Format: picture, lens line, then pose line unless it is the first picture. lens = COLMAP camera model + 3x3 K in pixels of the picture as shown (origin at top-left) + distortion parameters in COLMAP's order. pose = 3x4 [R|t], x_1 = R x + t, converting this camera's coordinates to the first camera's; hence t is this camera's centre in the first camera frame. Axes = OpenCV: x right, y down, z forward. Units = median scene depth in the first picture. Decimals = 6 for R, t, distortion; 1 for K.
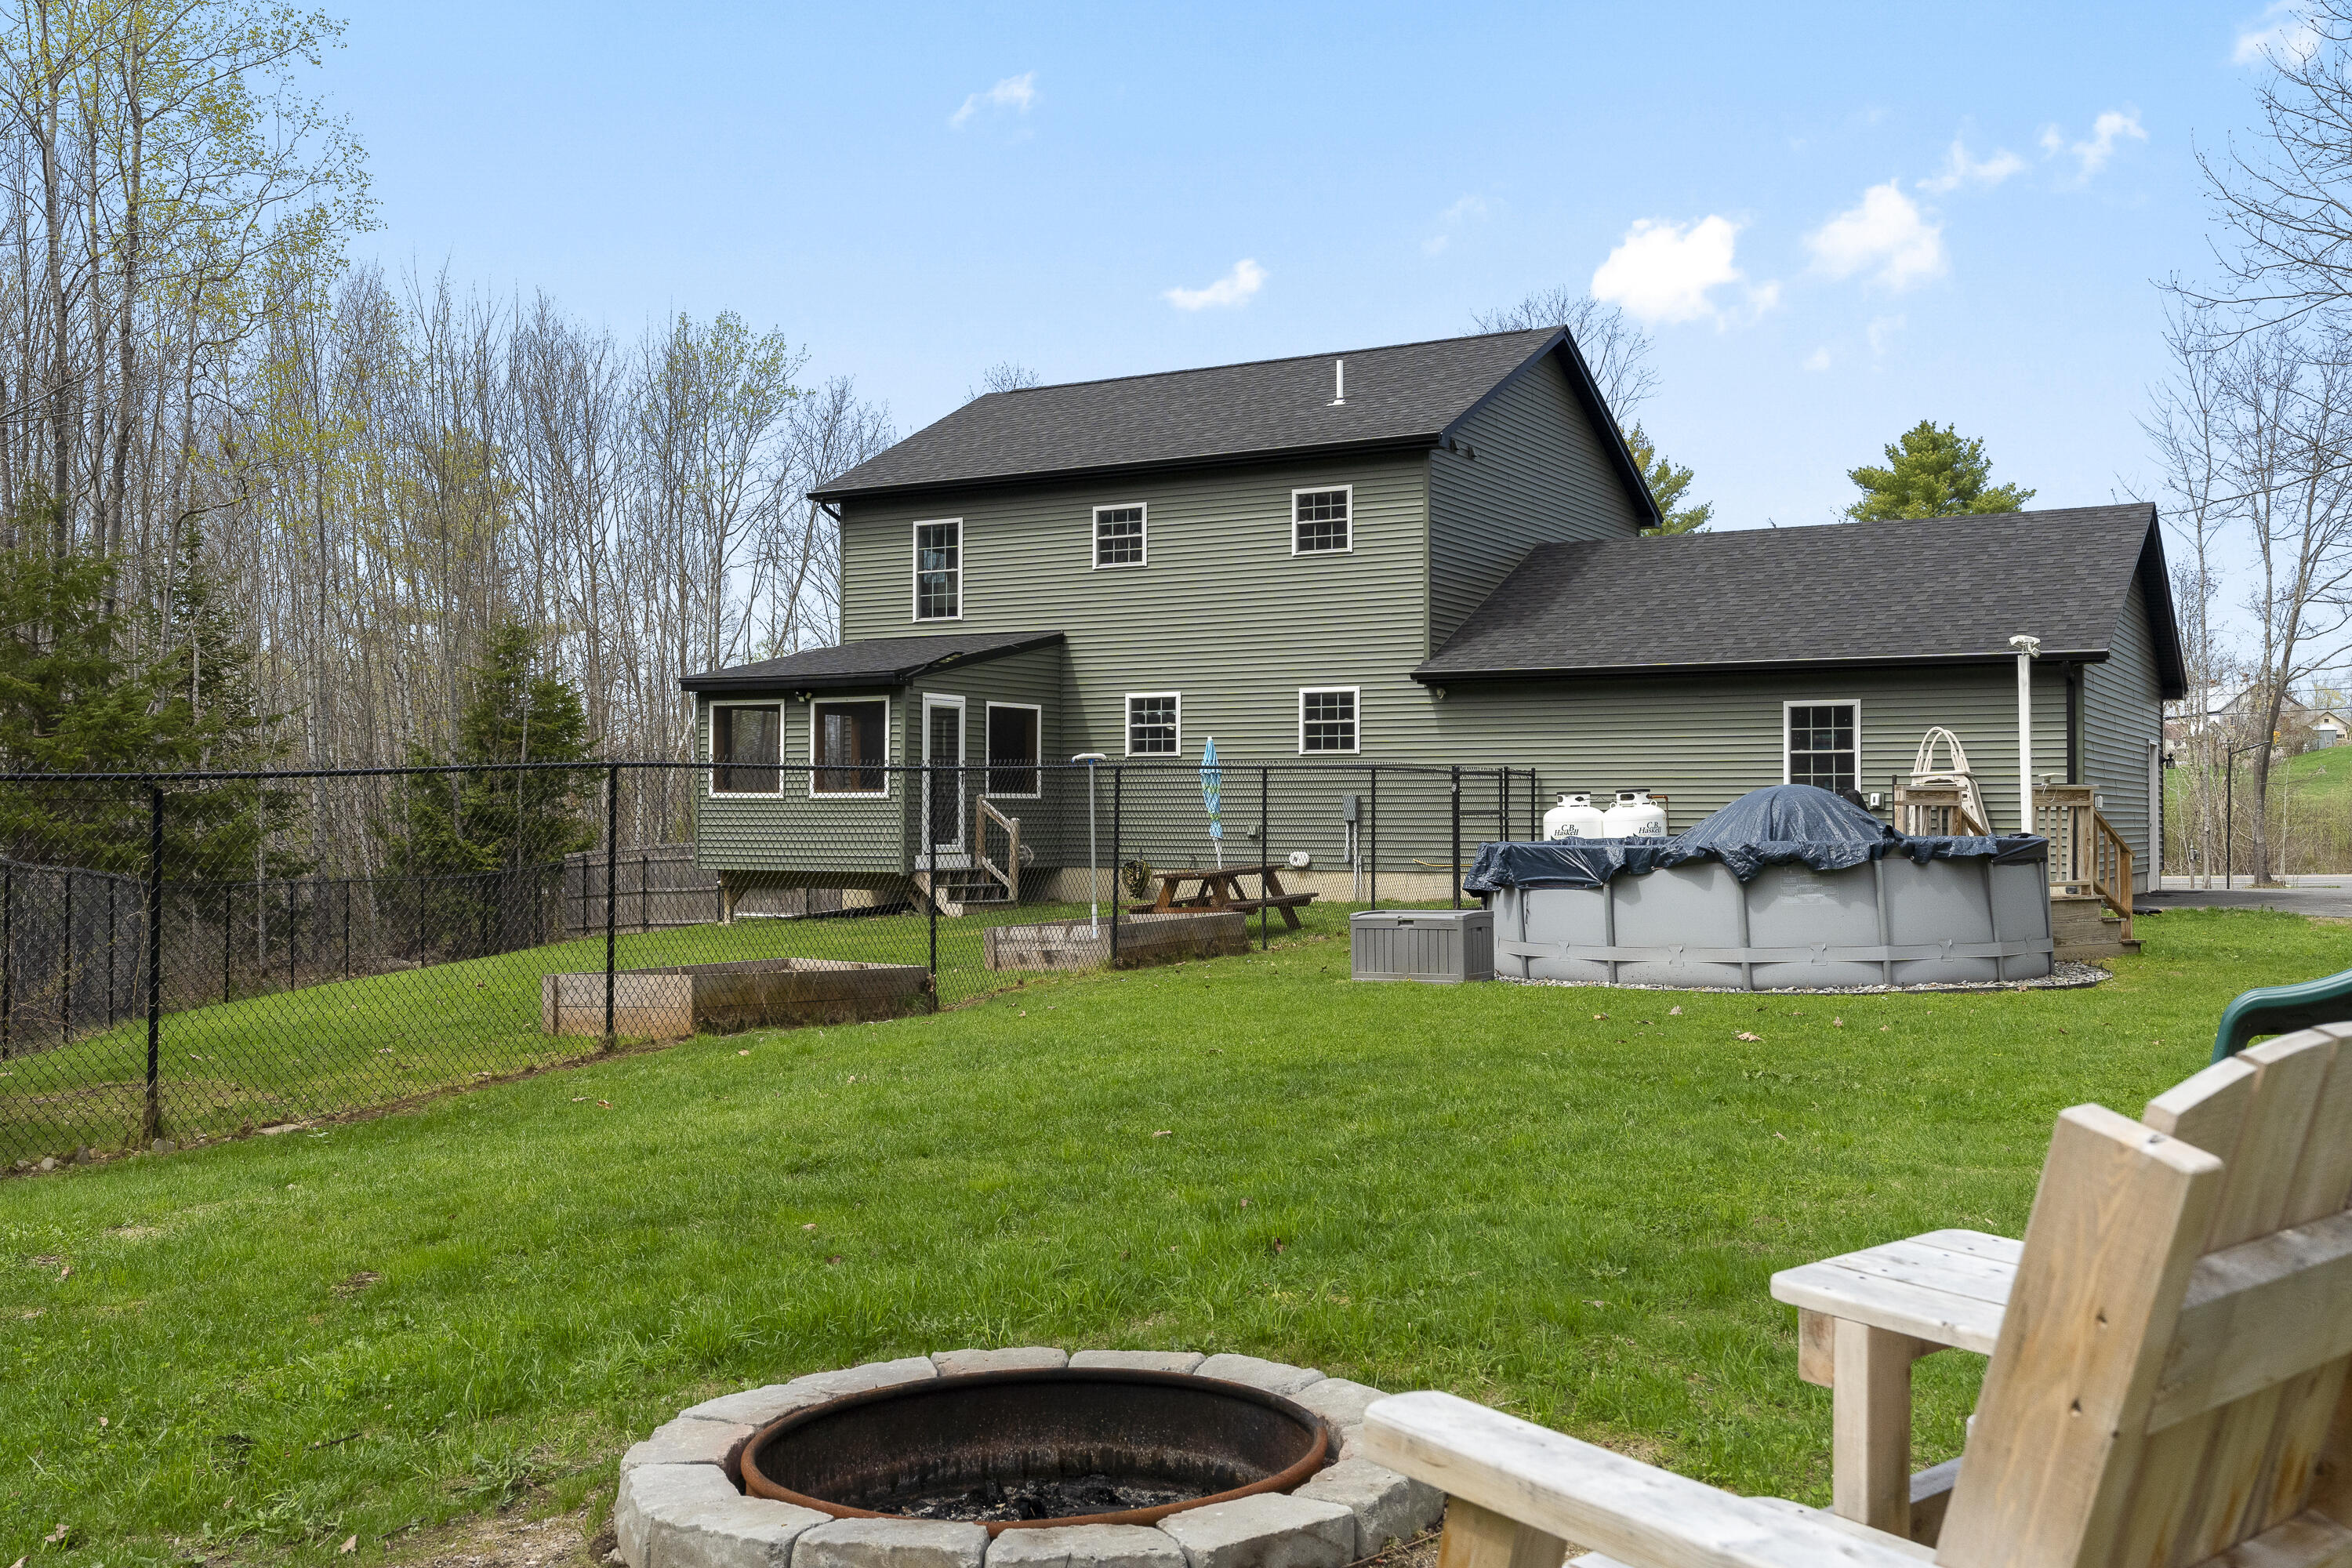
lens RADIAL K [[2162.5, 0, 1178.3], [0, 2162.5, 785.2], [0, 0, 1]] dist [0.003153, 0.000000]
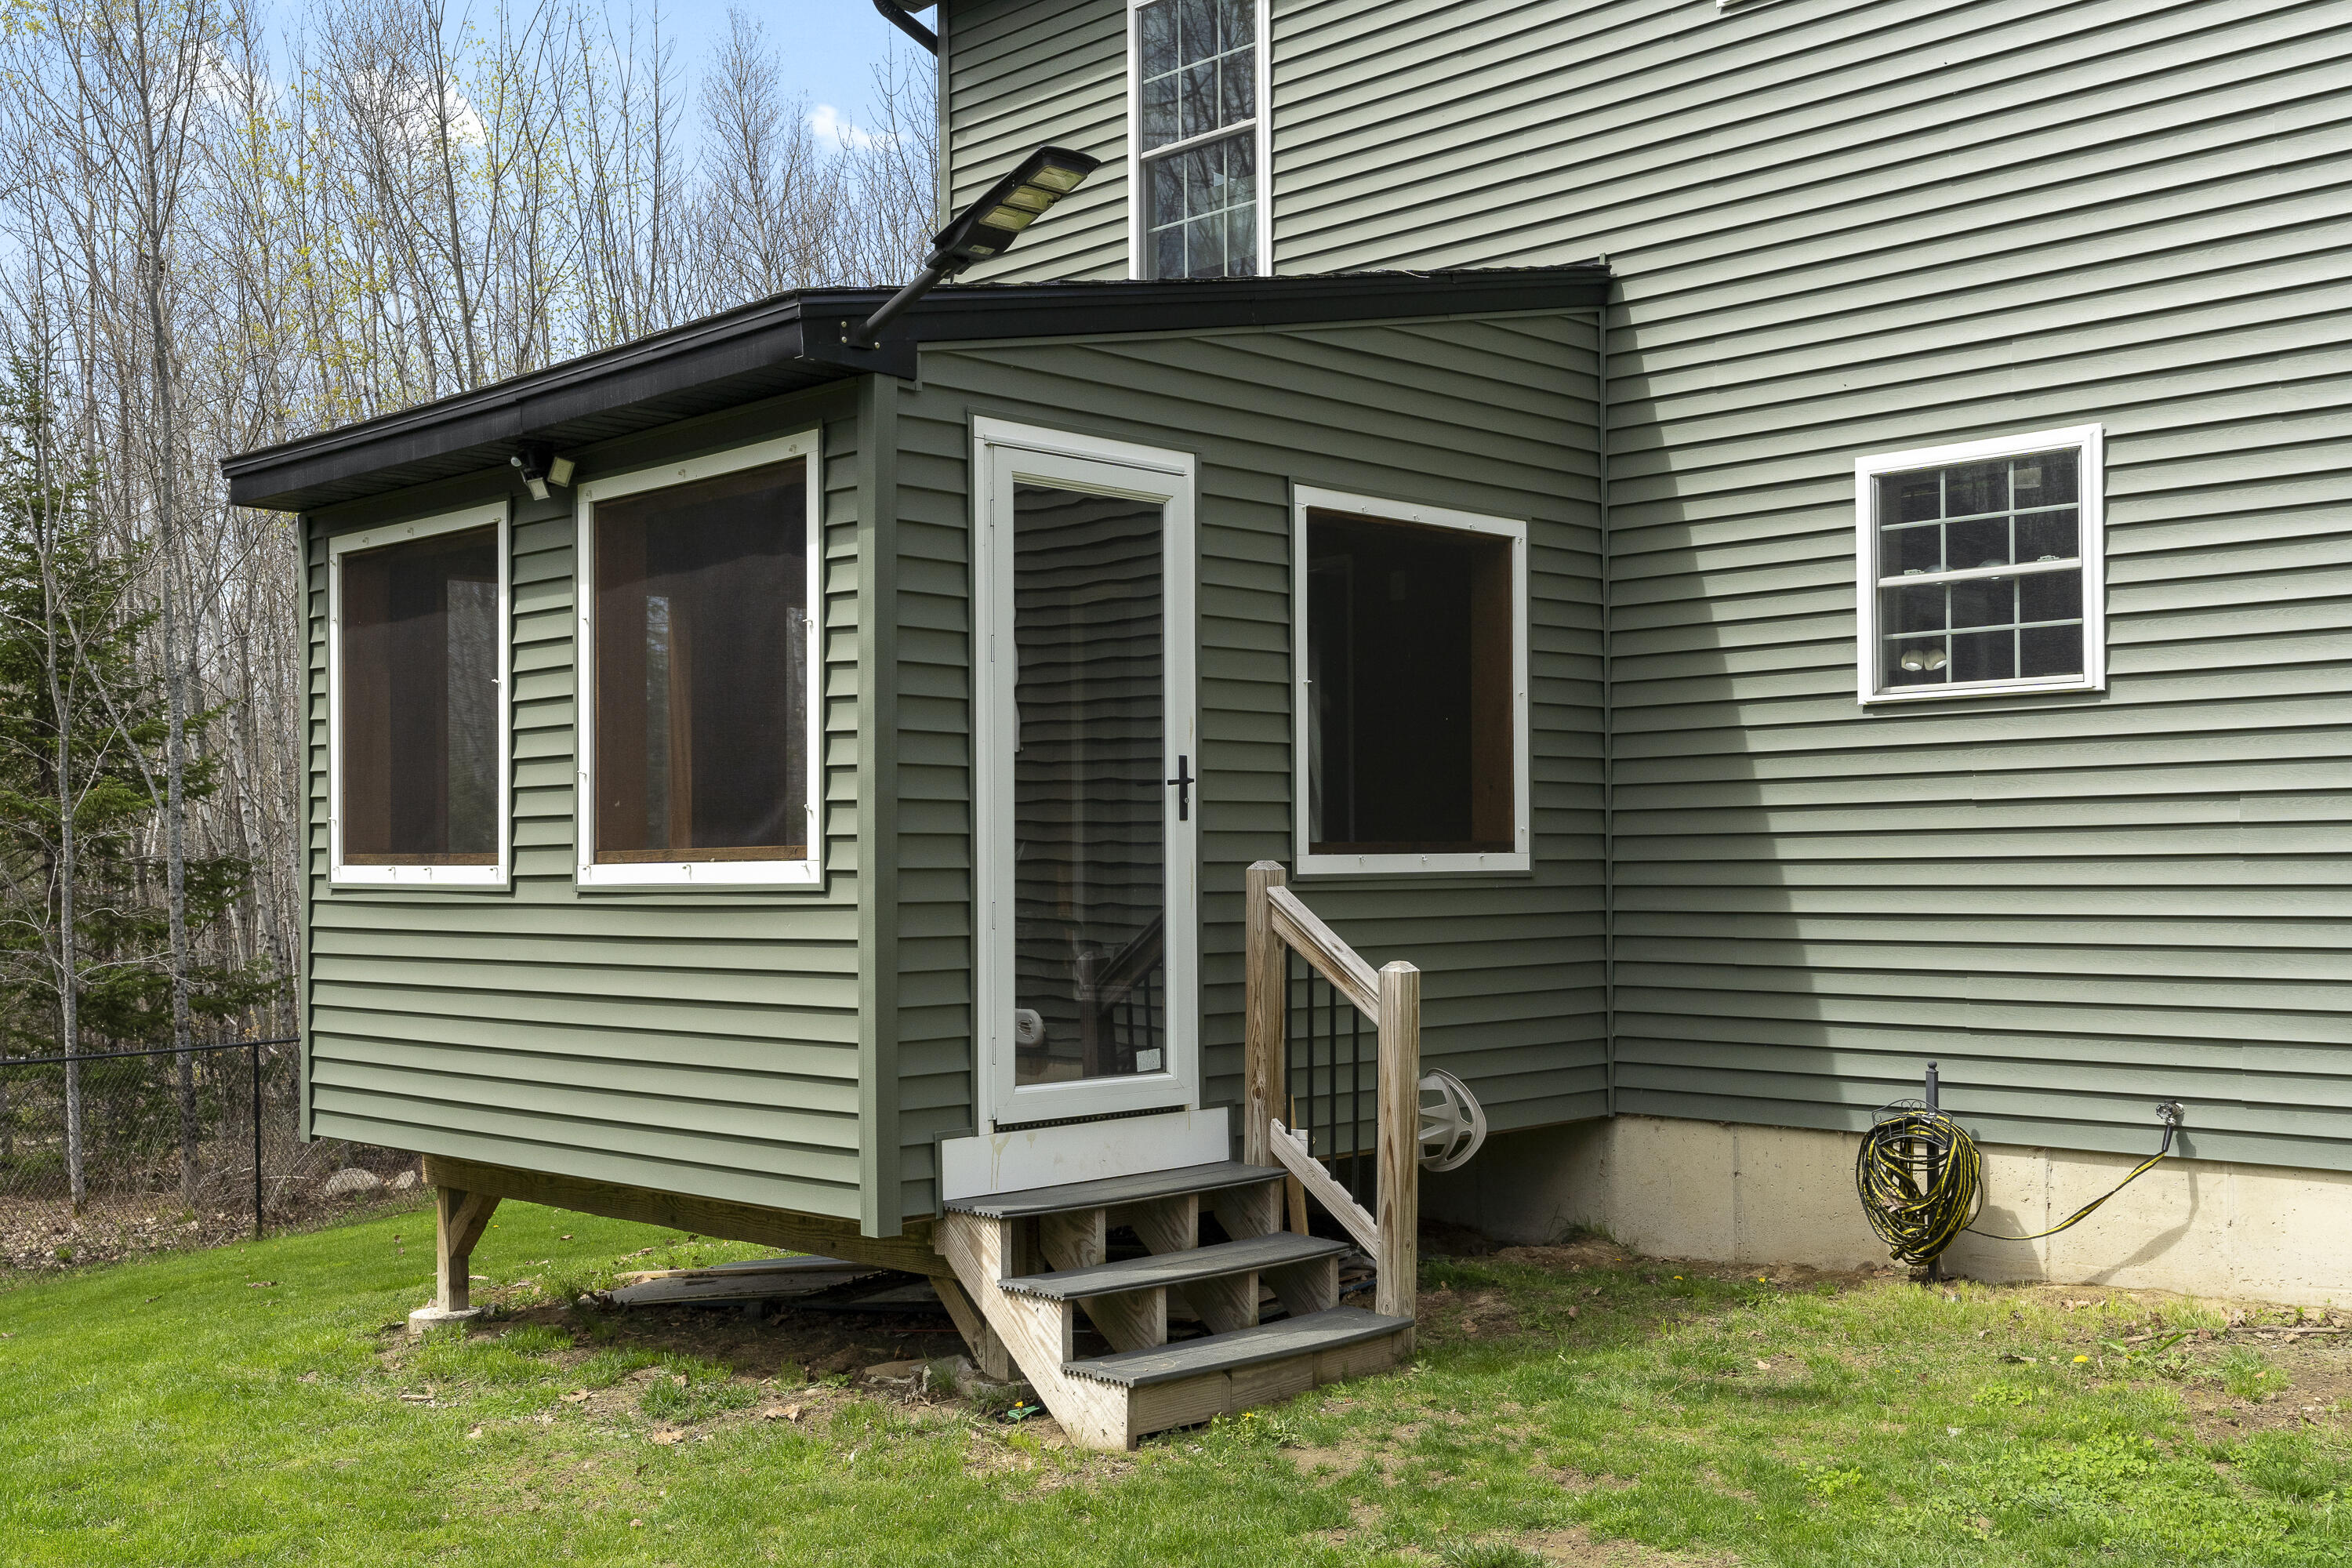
lens RADIAL K [[2394.4, 0, 1182.3], [0, 2394.4, 788.6], [0, 0, 1]] dist [0.011007, 0.000000]
pose [[0.969295, -0.018926, -0.245171, -0.034637], [0.014467, 0.999696, -0.019977, 0.001424], [0.245475, 0.015817, 0.969274, 0.743576]]
